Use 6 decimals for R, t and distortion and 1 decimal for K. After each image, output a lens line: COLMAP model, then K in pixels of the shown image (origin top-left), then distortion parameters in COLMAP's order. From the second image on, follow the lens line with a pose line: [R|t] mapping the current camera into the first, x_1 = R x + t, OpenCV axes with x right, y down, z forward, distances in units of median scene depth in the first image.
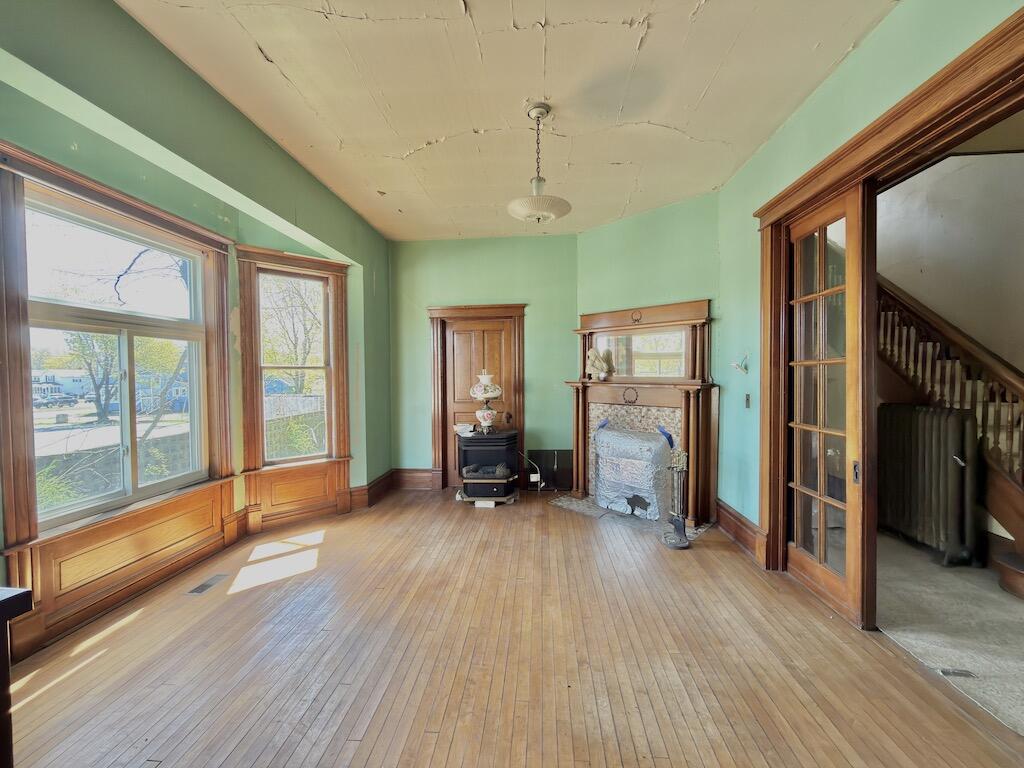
lens RADIAL K [[409.2, 0, 510.3], [0, 409.2, 380.9], [0, 0, 1]] dist [0.001044, -0.000219]
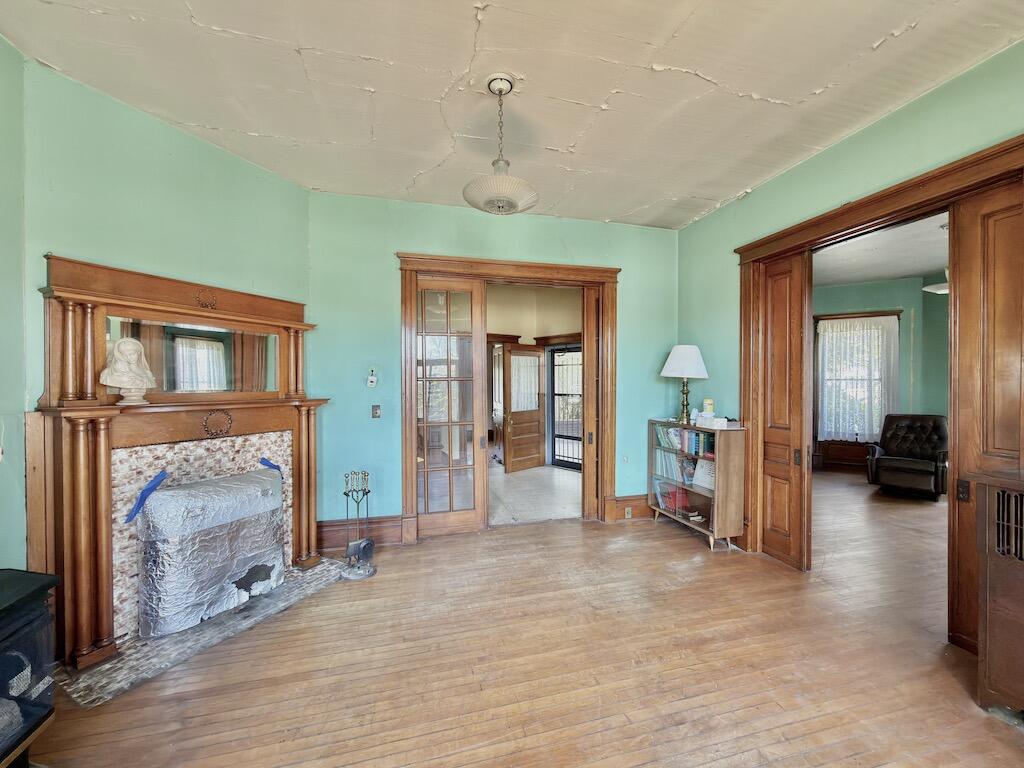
lens RADIAL K [[409.2, 0, 515.0], [0, 409.2, 386.0], [0, 0, 1]] dist [0.001044, -0.000219]
pose [[-0.334085, -0.002310, 0.942540, -0.478486], [0.018922, 0.999779, 0.009157, -0.018613], [-0.942353, 0.020894, -0.333968, 0.813473]]
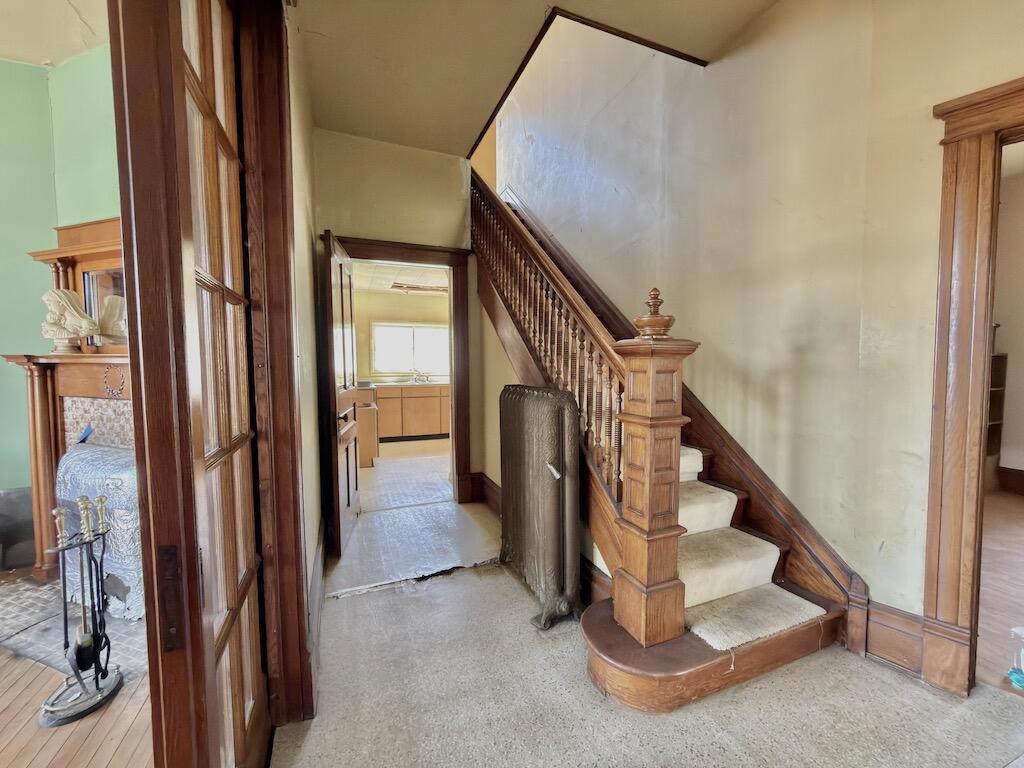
lens RADIAL K [[409.2, 0, 514.0], [0, 409.2, 384.5], [0, 0, 1]] dist [0.001044, -0.000219]
pose [[0.893980, -0.022321, 0.447551, 0.537802], [0.002499, 0.998991, 0.044830, 0.019889], [-0.448101, -0.038959, 0.893134, 0.323241]]
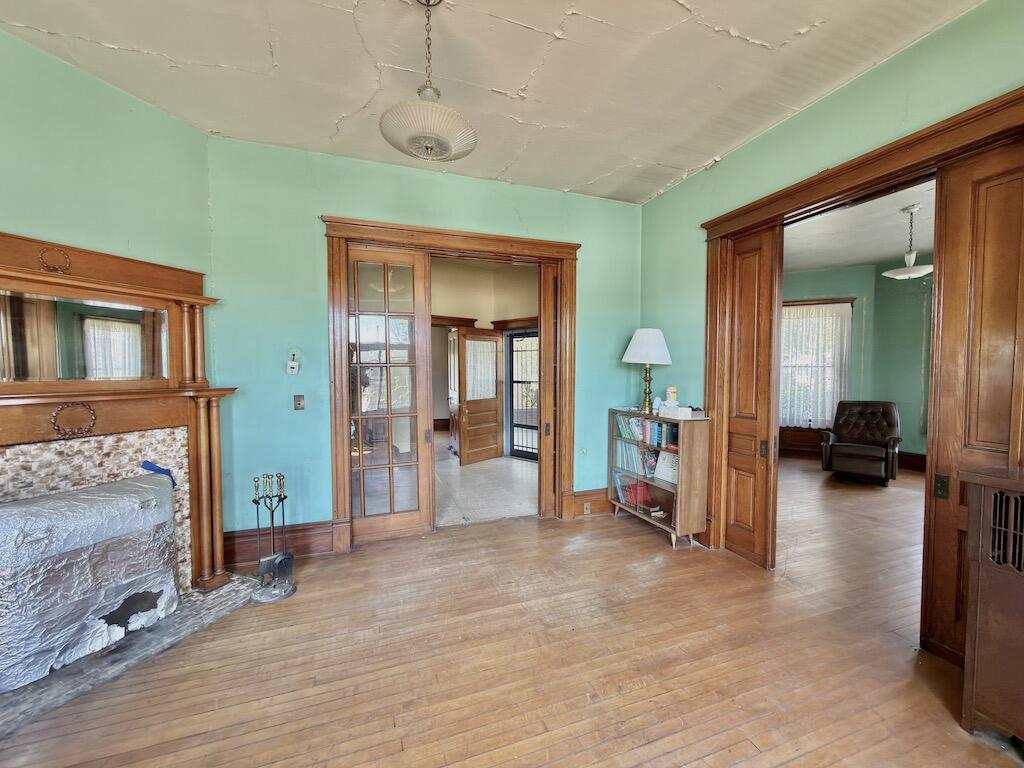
lens RADIAL K [[409.2, 0, 514.5], [0, 409.2, 386.1], [0, 0, 1]] dist [0.001044, -0.000219]
pose [[-0.413736, -0.031901, 0.909838, -0.399244], [0.017682, 0.998916, 0.043065, -0.016918], [-0.910225, 0.033905, -0.412723, 0.749839]]
